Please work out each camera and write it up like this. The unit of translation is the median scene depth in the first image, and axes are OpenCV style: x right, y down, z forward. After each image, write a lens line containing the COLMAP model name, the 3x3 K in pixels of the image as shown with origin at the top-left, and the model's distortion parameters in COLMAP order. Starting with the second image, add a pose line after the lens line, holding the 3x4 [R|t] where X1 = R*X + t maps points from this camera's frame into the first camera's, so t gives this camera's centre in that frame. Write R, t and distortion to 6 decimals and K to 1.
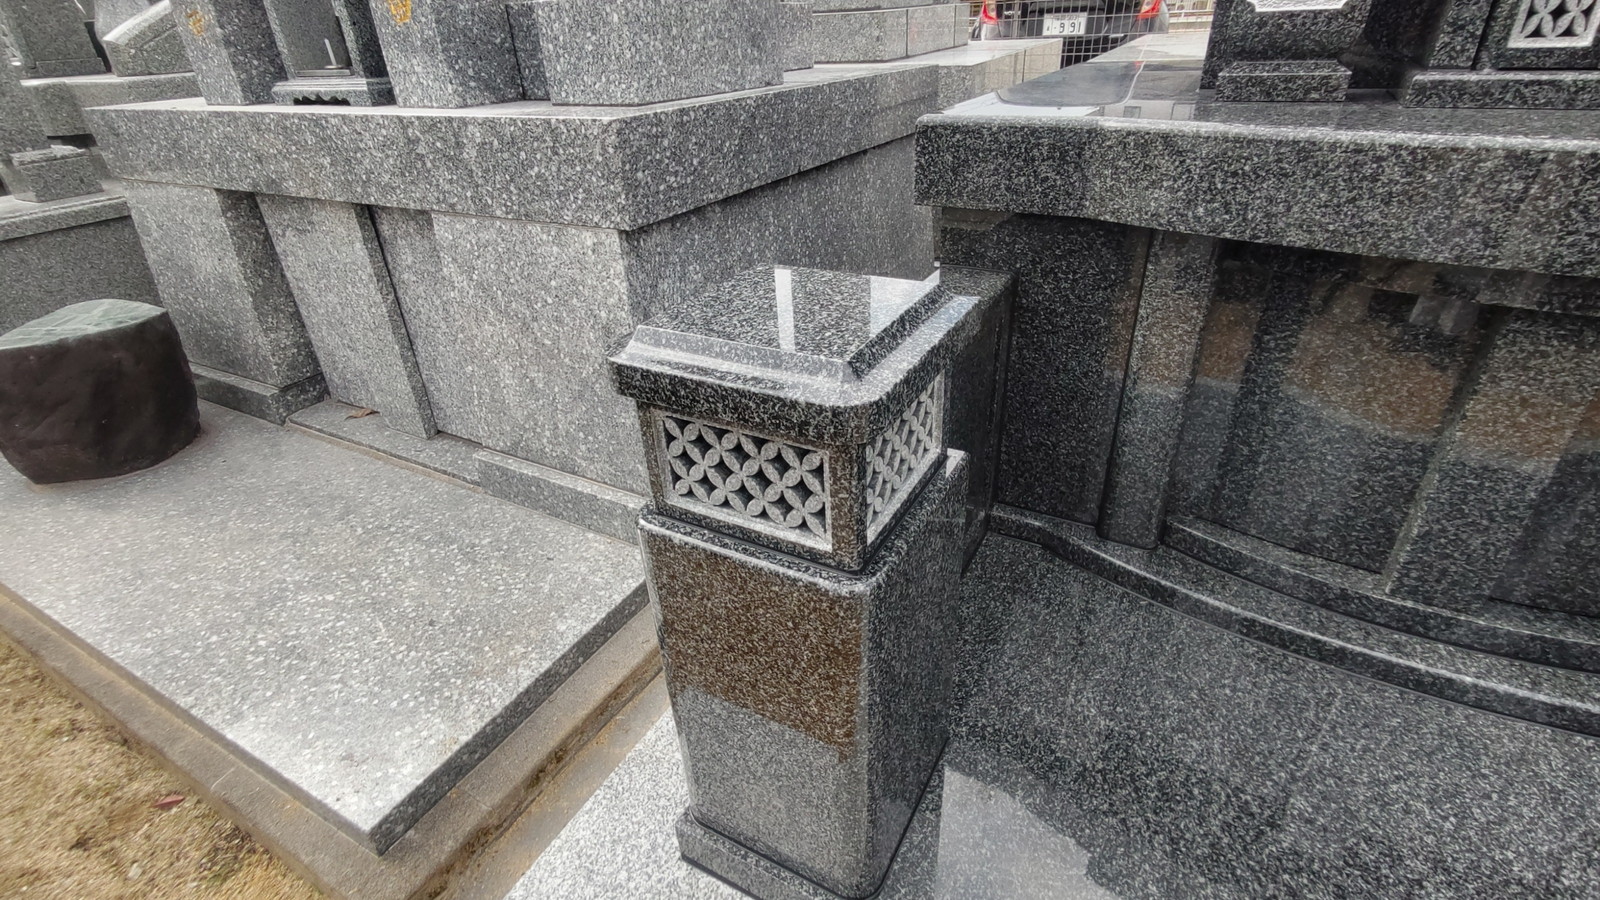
lens RADIAL K [[750.1, 0, 808.4], [0, 750.1, 440.6], [0, 0, 1]] dist [-0.000401, 0.001580]
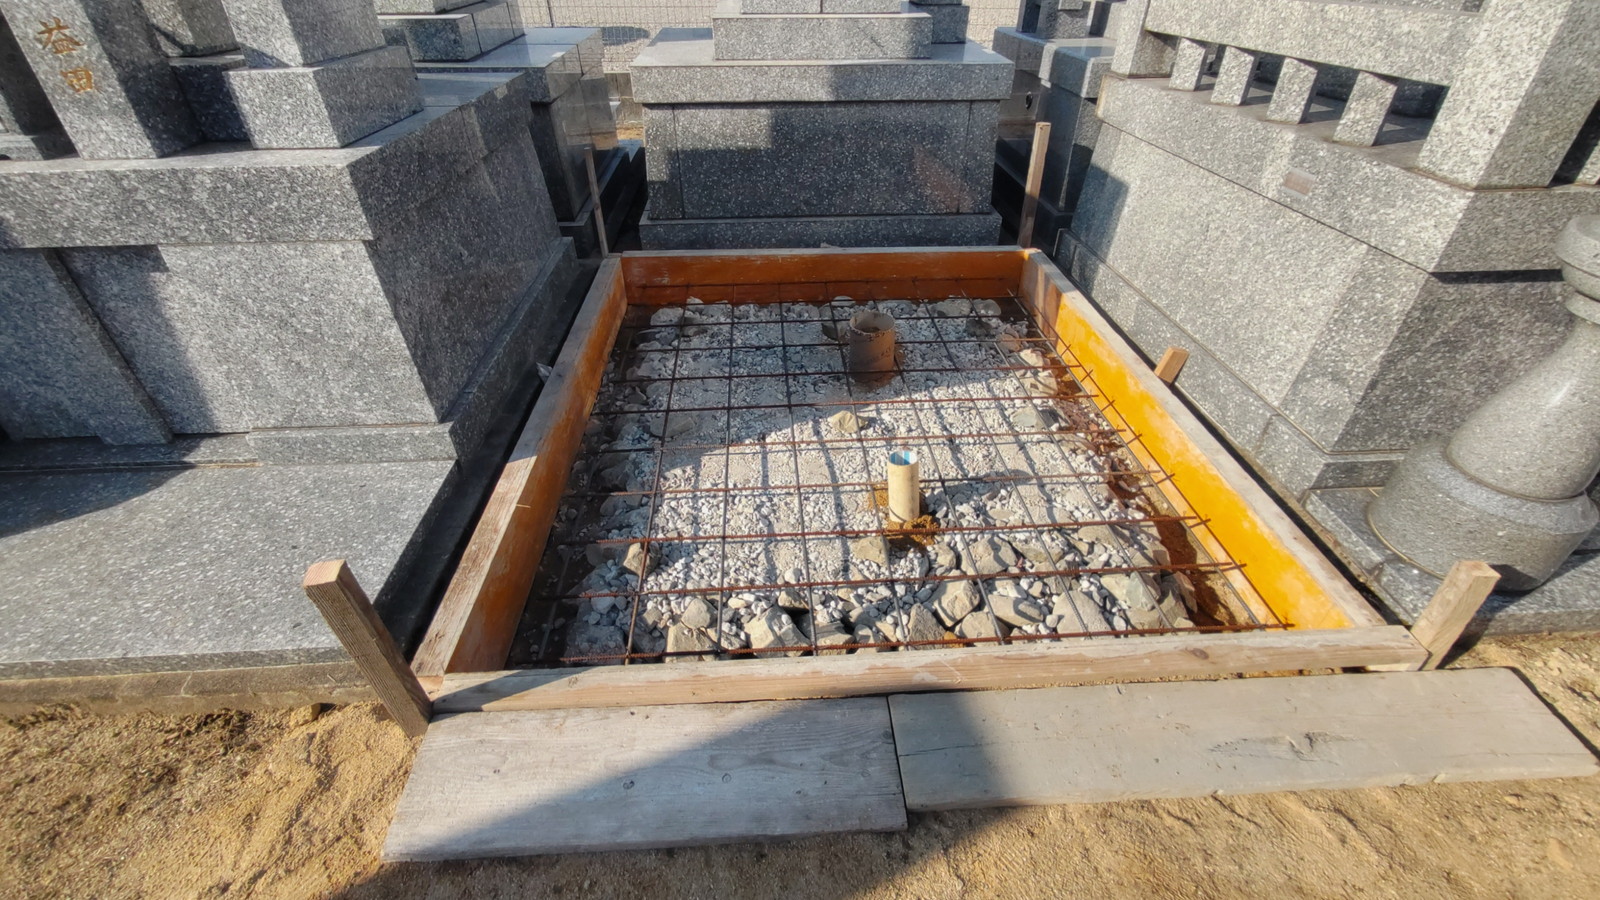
lens RADIAL K [[680.3, 0, 810.2], [0, 680.3, 441.0], [0, 0, 1]] dist [0.008443, -0.007012]
pose [[0.844522, -0.278708, 0.457278, -0.208325], [0.228333, 0.959792, 0.163290, 0.063944], [-0.484402, -0.033491, 0.874204, -0.512913]]
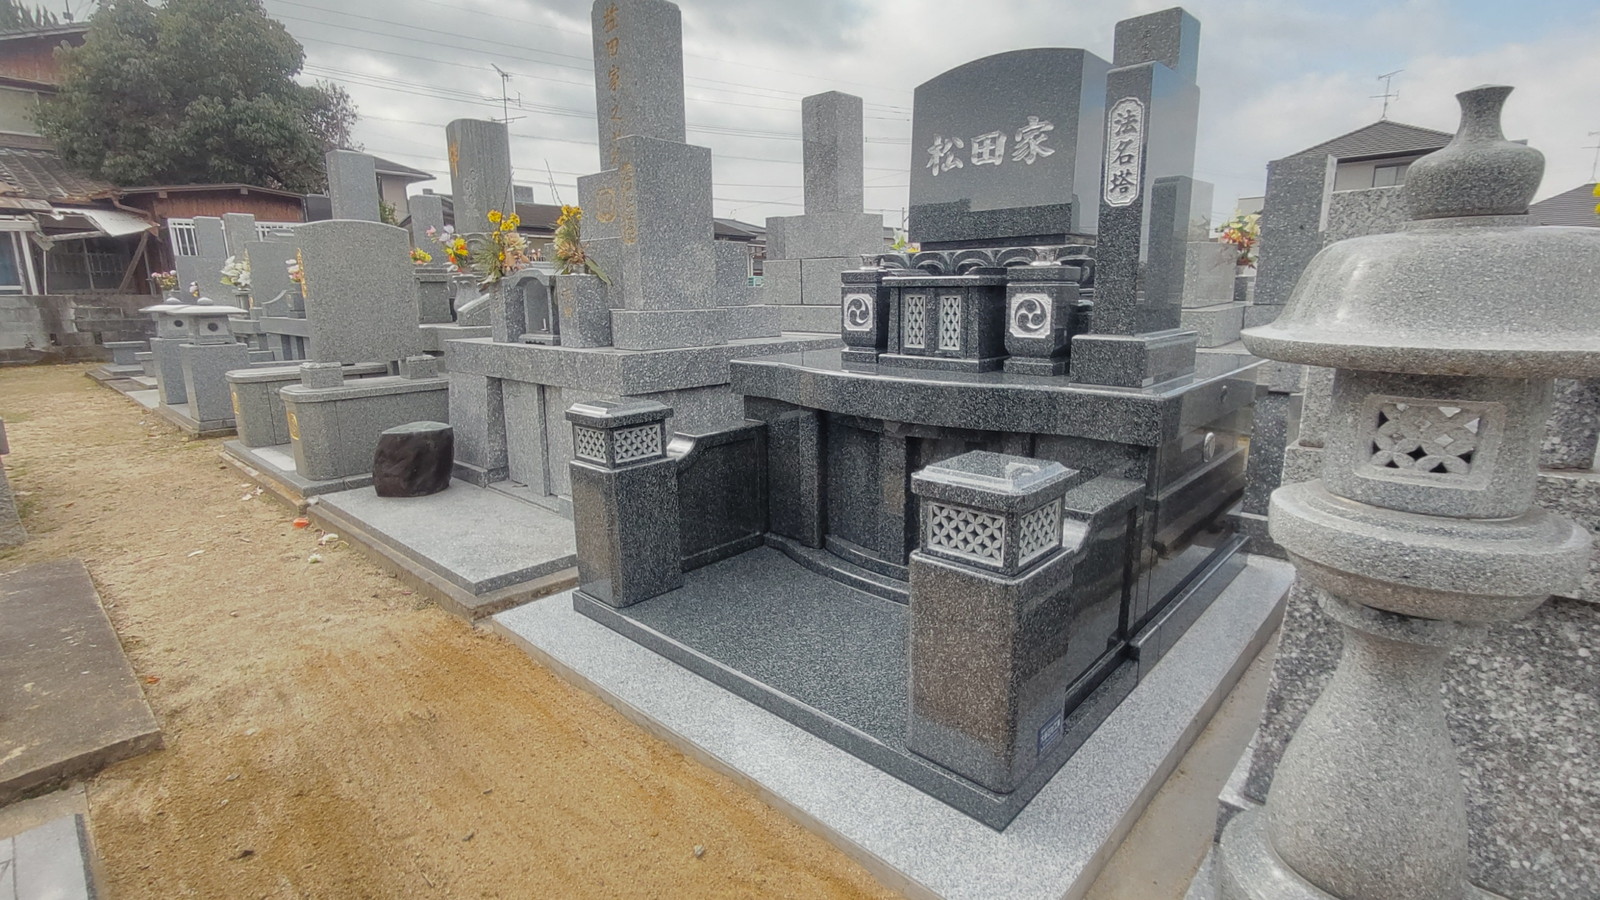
lens RADIAL K [[750.1, 0, 810.7], [0, 750.1, 439.0], [0, 0, 1]] dist [-0.000401, 0.001580]
pose [[0.971501, 0.074993, -0.224860, 0.851689], [-0.139084, 0.948512, -0.284570, 0.440782], [0.191941, 0.307734, 0.931911, -1.073461]]
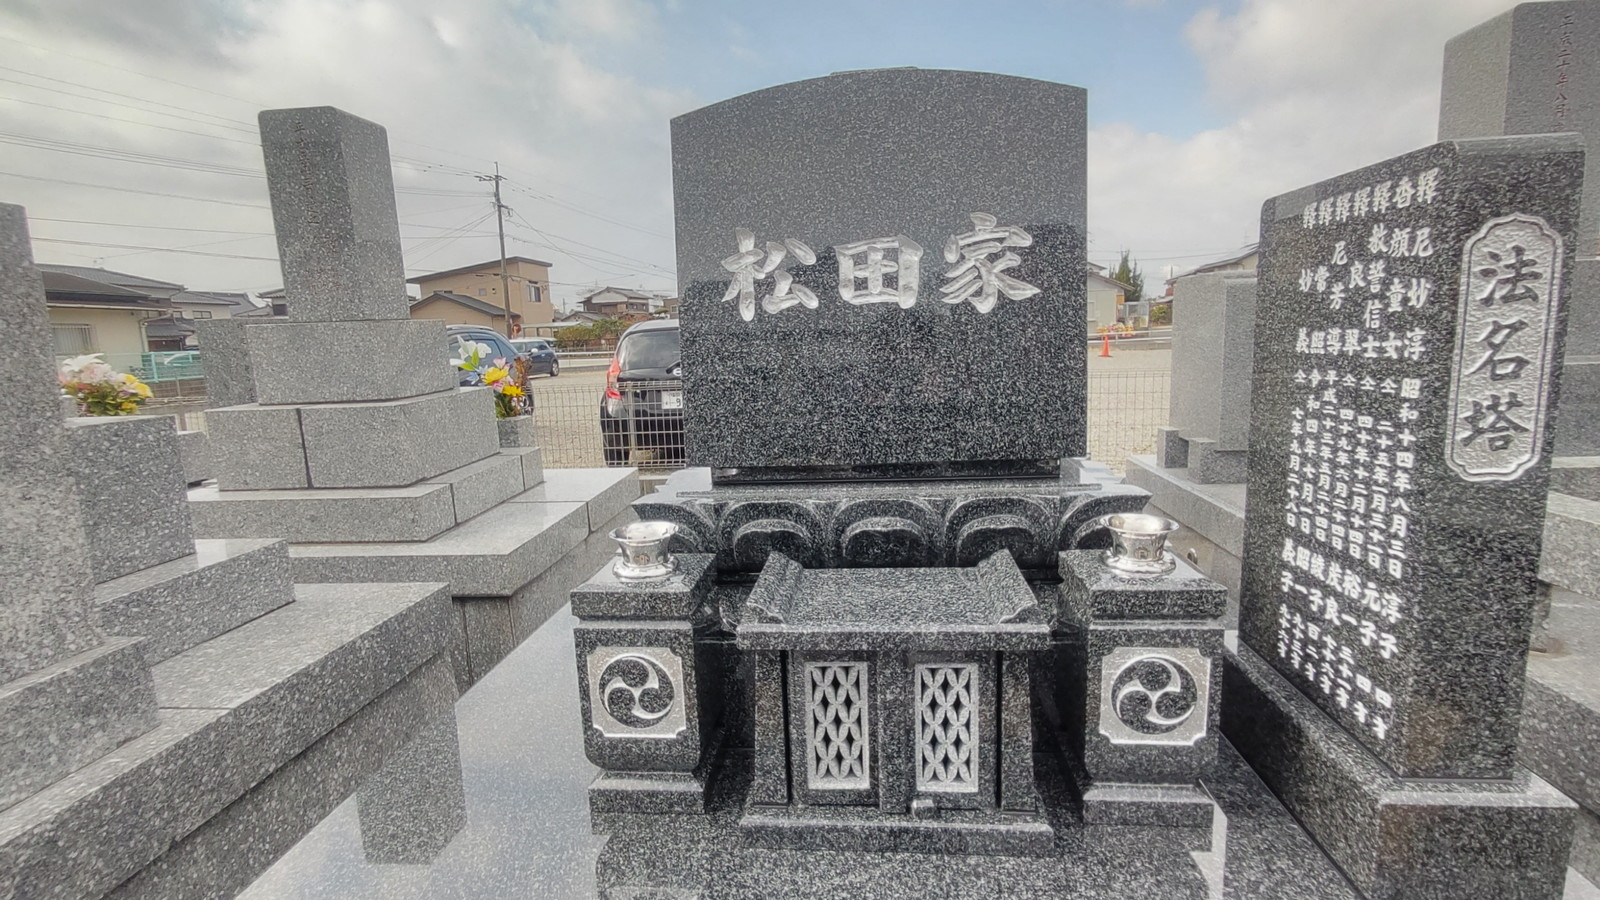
lens RADIAL K [[750.1, 0, 812.3], [0, 750.1, 449.8], [0, 0, 1]] dist [-0.000401, 0.001580]
pose [[0.917908, -0.056874, 0.392695, 0.375049], [0.194318, 0.927308, -0.319906, -0.429887], [-0.345955, 0.369952, 0.862236, -0.060202]]
